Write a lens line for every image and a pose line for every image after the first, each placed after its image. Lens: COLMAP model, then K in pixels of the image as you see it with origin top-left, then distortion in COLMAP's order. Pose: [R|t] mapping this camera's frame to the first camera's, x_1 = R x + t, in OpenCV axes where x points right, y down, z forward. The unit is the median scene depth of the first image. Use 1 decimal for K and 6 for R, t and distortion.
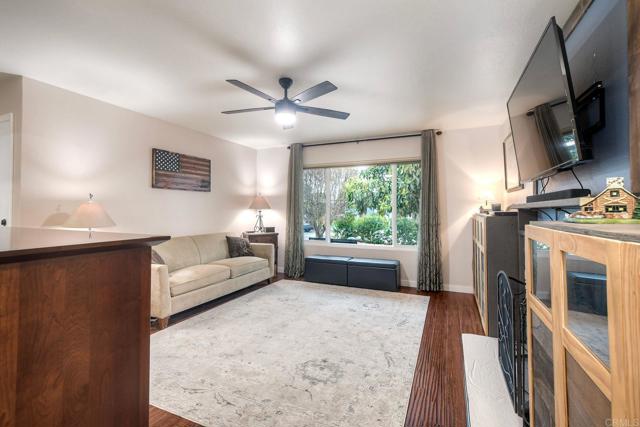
lens RADIAL K [[285.8, 0, 320.0], [0, 285.8, 213.5], [0, 0, 1]] dist [0.002406, 0.000522]
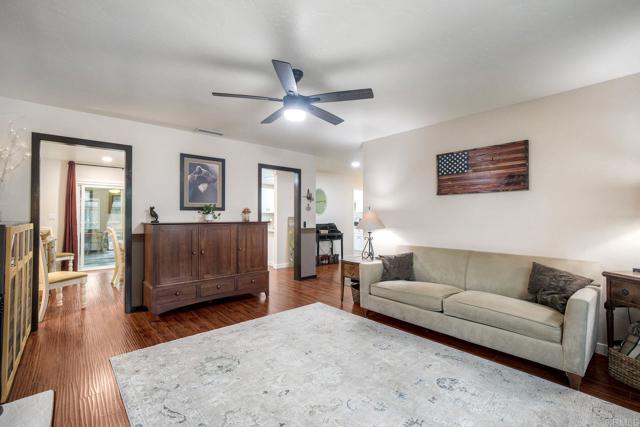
lens RADIAL K [[285.8, 0, 320.0], [0, 285.8, 213.5], [0, 0, 1]] dist [0.002406, 0.000522]
pose [[-0.411240, -0.008219, -0.911490, 0.472851], [-0.014210, 0.999896, -0.002605, -0.016805], [0.911416, 0.011881, -0.411314, 1.008891]]
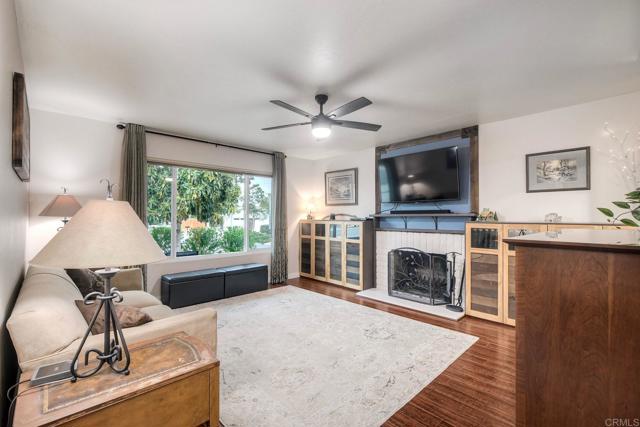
lens RADIAL K [[285.8, 0, 320.0], [0, 285.8, 213.5], [0, 0, 1]] dist [0.002406, 0.000522]
pose [[0.385704, 0.006837, 0.922597, -0.777019], [0.018466, 0.999715, -0.015128, -0.004652], [-0.922438, 0.022871, 0.385468, 0.407663]]
